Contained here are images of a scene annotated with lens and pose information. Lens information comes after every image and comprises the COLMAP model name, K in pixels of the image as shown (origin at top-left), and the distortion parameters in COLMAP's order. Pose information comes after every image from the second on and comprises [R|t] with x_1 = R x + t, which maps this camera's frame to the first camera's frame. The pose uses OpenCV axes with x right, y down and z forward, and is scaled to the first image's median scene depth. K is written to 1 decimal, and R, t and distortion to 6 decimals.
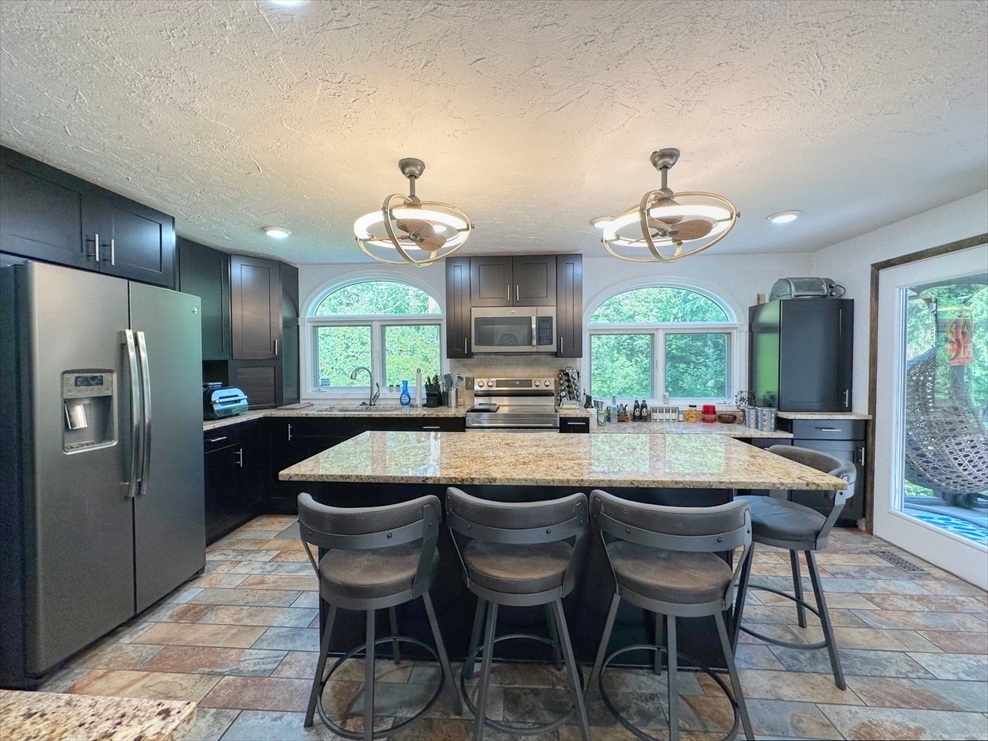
lens RADIAL K [[397.4, 0, 494.0], [0, 397.4, 370.5], [0, 0, 1]] dist [0.000297, 0.000031]
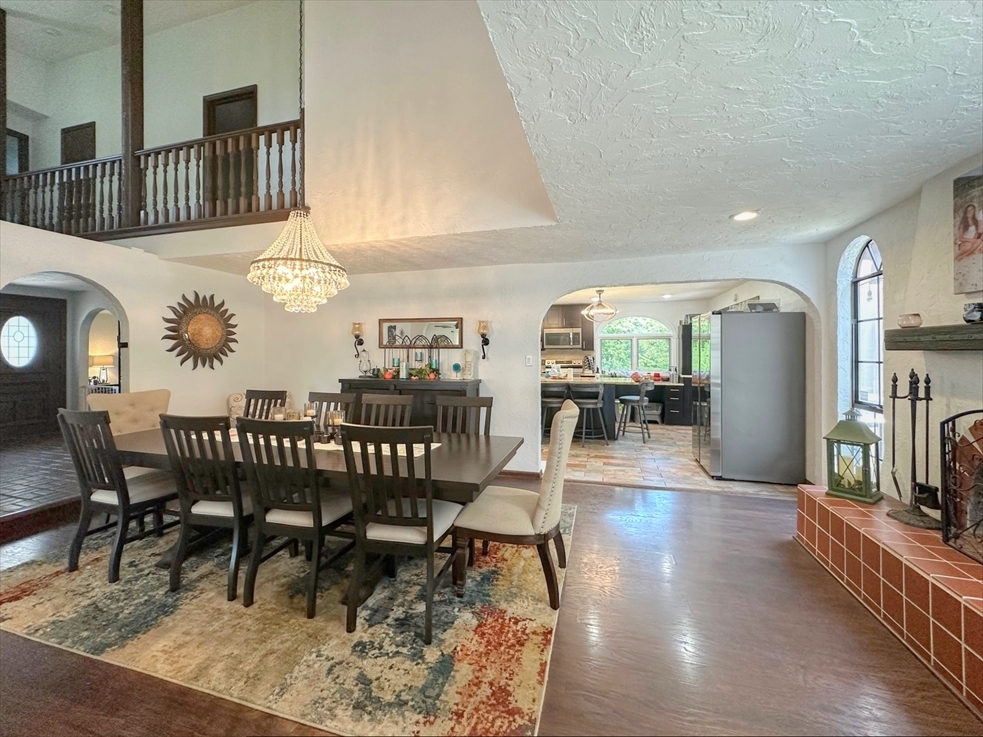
lens RADIAL K [[393.3, 0, 491.4], [0, 393.3, 351.5], [0, 0, 1]] dist [-0.000137, -0.000053]
pose [[0.978626, 0.003609, -0.205619, 0.119002], [-0.008609, 0.999688, -0.023428, 0.031555], [0.205470, 0.024697, 0.978352, -1.362753]]
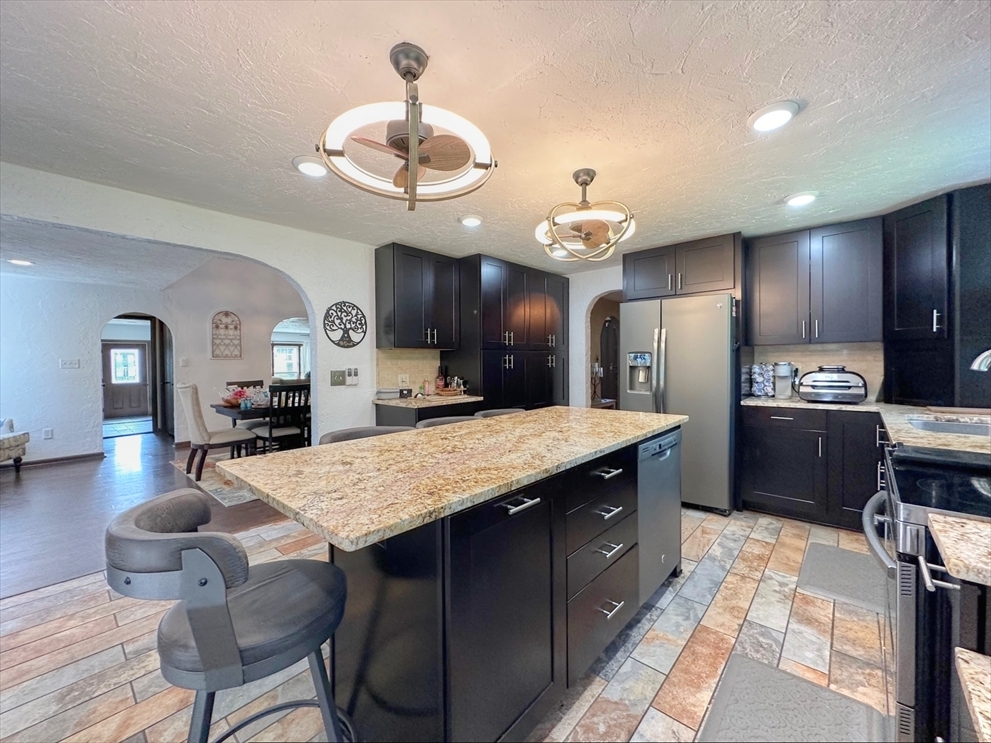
lens RADIAL K [[398.6, 0, 495.5], [0, 398.6, 371.5], [0, 0, 1]] dist [0.000297, 0.000031]
pose [[-0.613322, 0.029712, -0.789274, 0.522027], [-0.007366, 0.999034, 0.043333, 0.007675], [0.789799, 0.032391, -0.612510, 0.894109]]
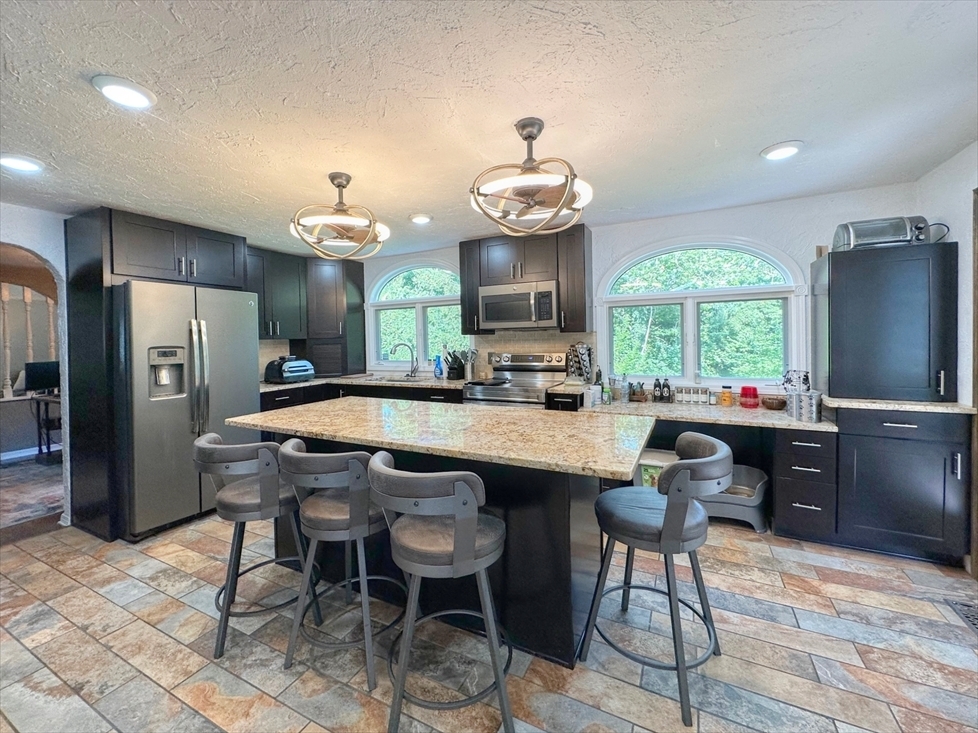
lens RADIAL K [[396.5, 0, 489.4], [0, 396.5, 346.7], [0, 0, 1]] dist [0.000474, 0.000128]
pose [[0.922160, -0.003991, -0.386789, 0.398455], [0.003970, 0.999992, -0.000853, 0.002649], [0.386789, -0.000749, 0.922168, 0.033657]]
